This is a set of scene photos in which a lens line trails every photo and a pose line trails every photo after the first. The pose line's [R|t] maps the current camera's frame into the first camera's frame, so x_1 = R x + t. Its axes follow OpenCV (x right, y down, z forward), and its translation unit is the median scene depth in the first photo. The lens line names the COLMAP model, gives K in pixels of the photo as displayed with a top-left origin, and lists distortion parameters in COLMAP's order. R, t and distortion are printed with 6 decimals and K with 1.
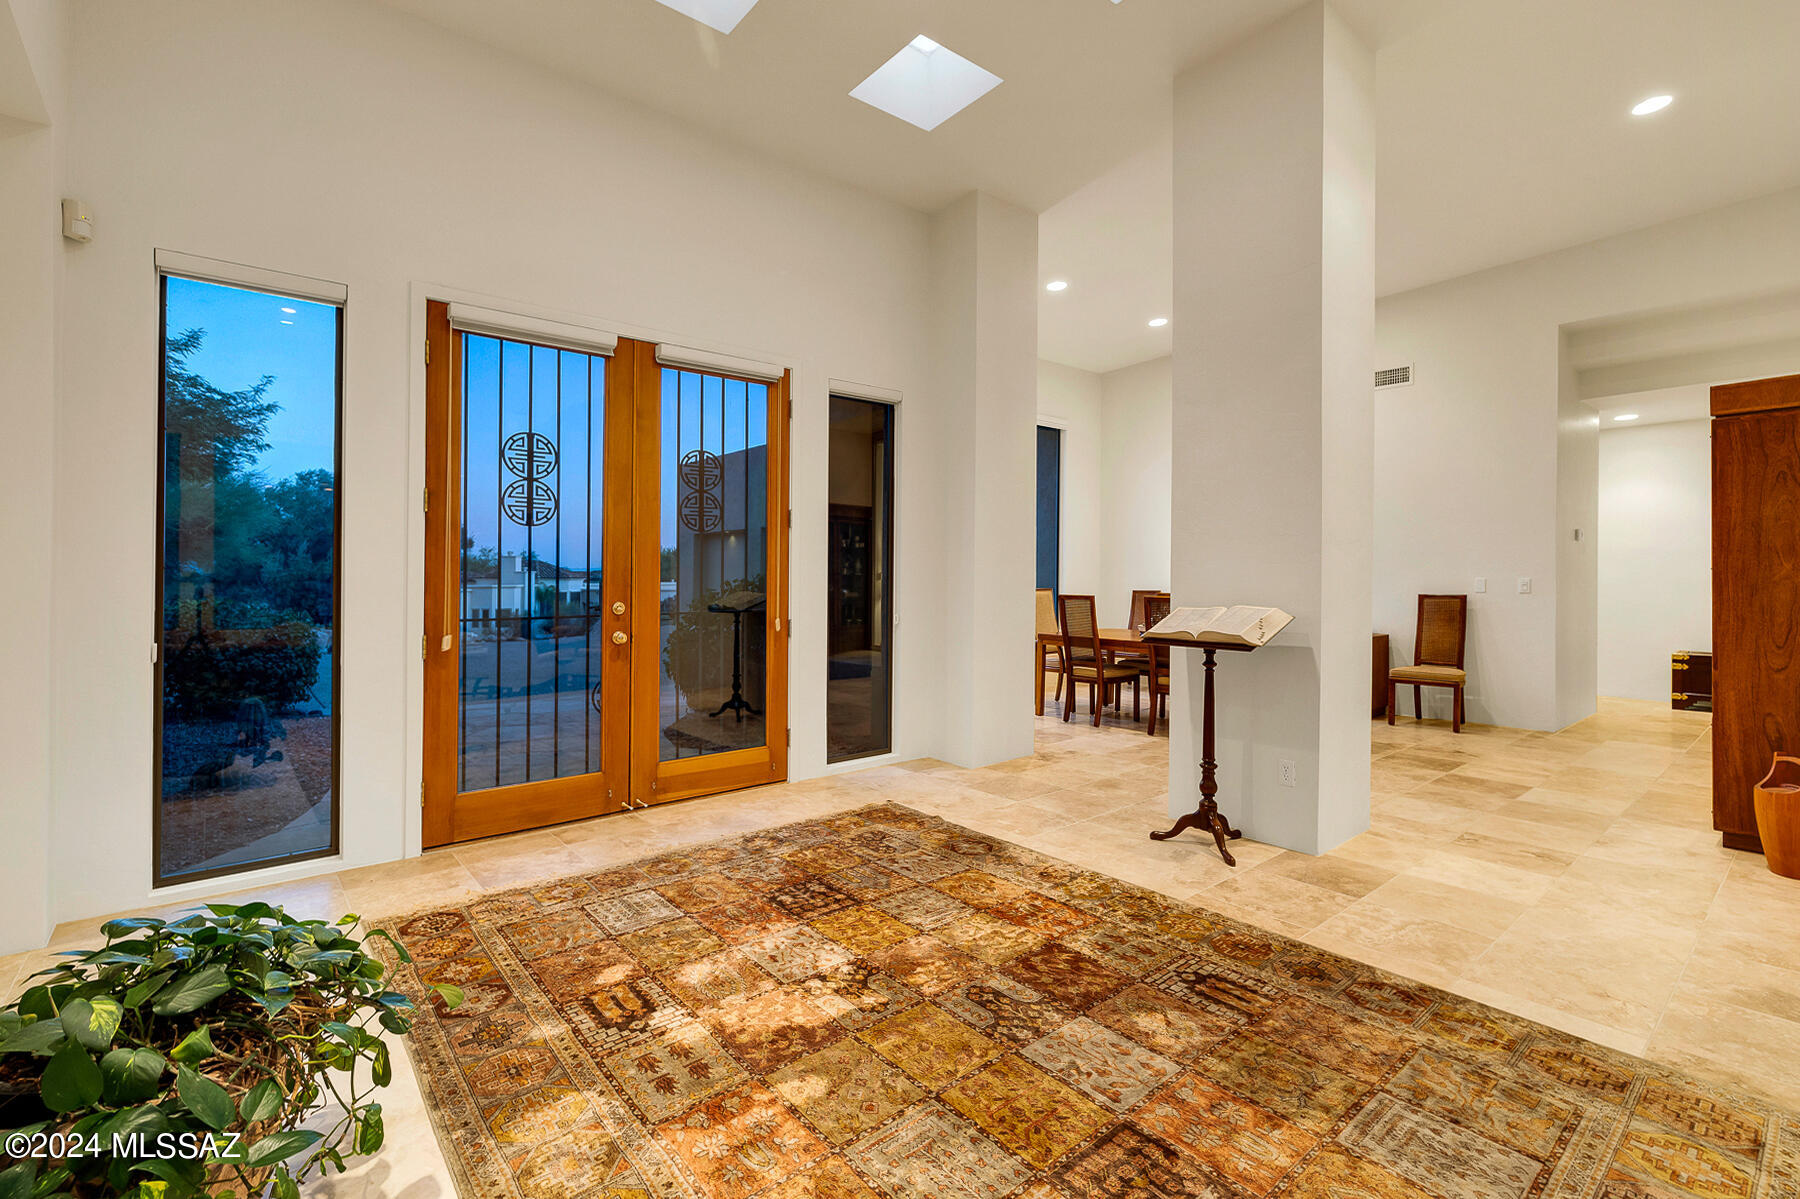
lens RADIAL K [[785.1, 0, 893.4], [0, 785.1, 594.8], [0, 0, 1]] dist [-0.000668, -0.000052]
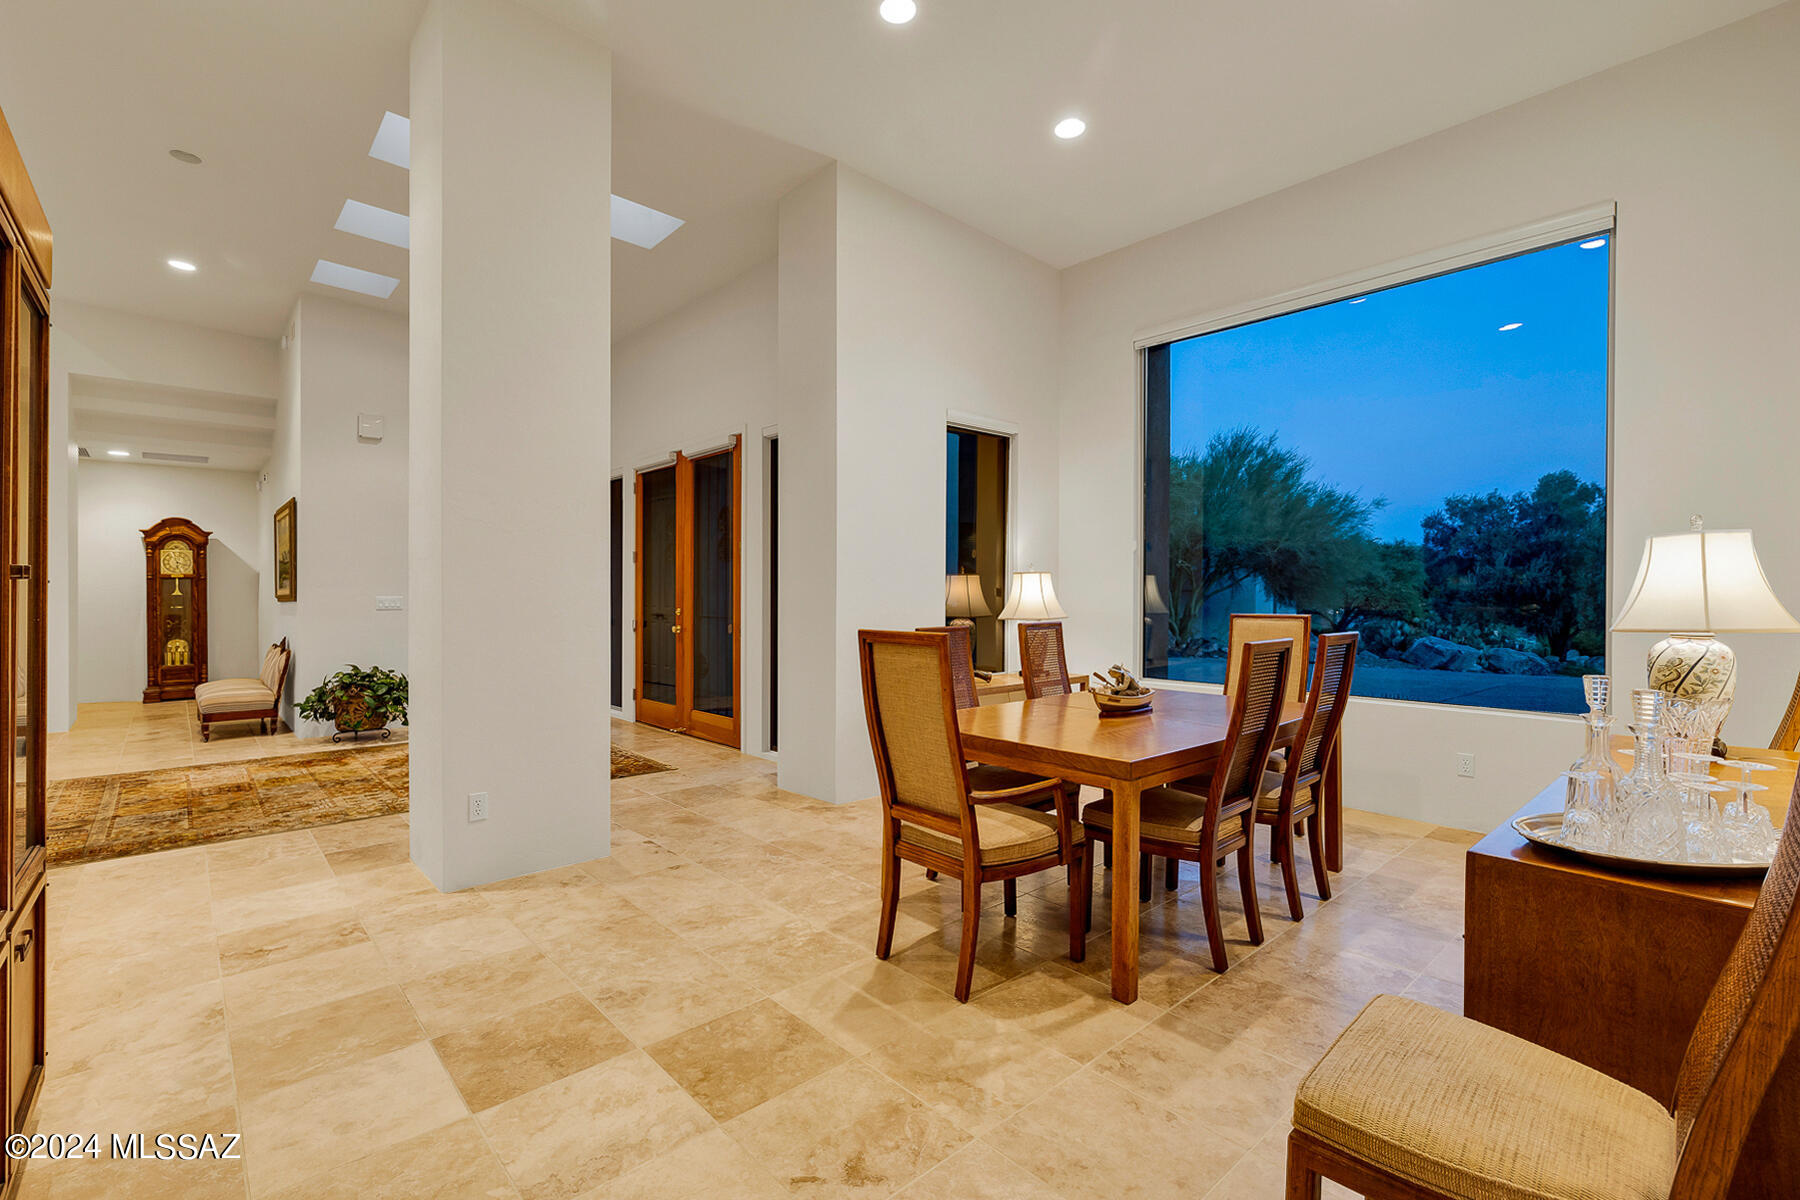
lens RADIAL K [[785.1, 0, 893.8], [0, 785.1, 599.7], [0, 0, 1]] dist [-0.000668, -0.000052]
pose [[0.053578, 0.000205, -0.998564, 1.716853], [-0.002981, 0.999996, 0.000045, -0.031815], [0.998559, 0.002974, 0.053578, 1.656303]]
